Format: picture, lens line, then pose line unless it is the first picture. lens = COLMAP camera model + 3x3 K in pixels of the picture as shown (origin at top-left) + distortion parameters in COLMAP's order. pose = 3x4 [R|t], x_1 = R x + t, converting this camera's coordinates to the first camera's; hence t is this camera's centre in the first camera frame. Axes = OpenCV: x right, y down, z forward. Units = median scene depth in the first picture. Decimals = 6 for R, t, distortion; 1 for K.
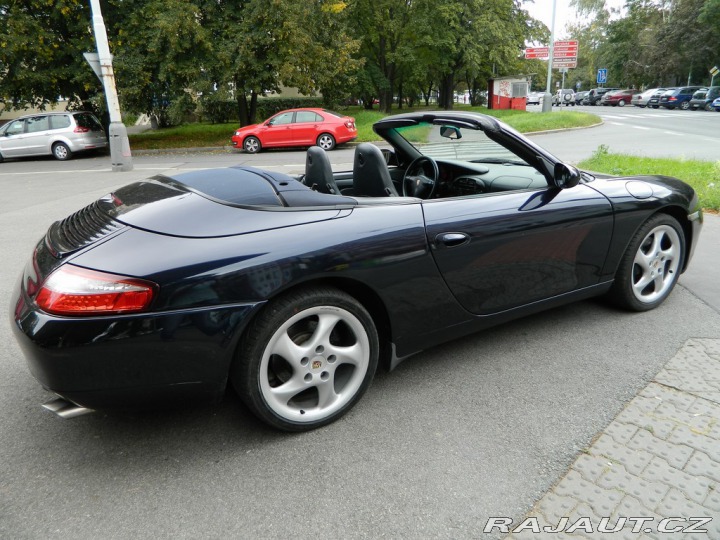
lens RADIAL K [[536.9, 0, 359.3], [0, 536.9, 273.3], [0, 0, 1]] dist [-0.003971, -0.005593]
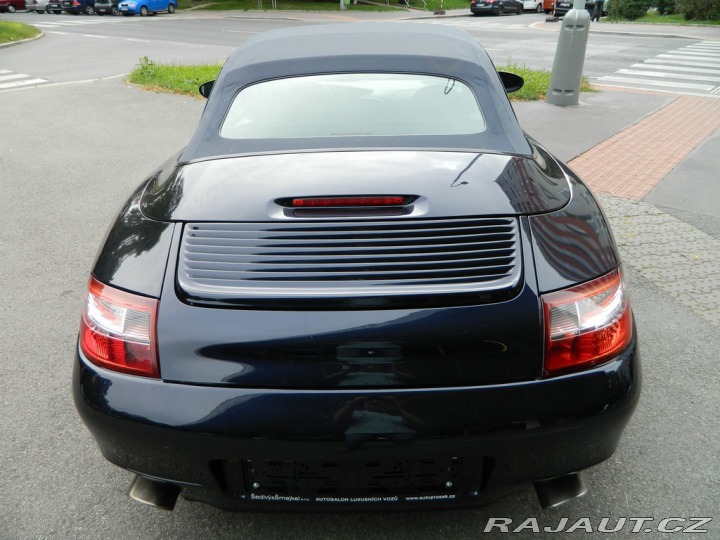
lens RADIAL K [[539.1, 0, 360.7], [0, 539.1, 271.0], [0, 0, 1]] dist [-0.003919, 0.003367]
pose [[0.521685, -0.381554, 0.763060, -0.115676], [0.265005, 0.922645, 0.280175, -0.029213], [-0.810936, 0.056052, 0.582444, 0.081191]]
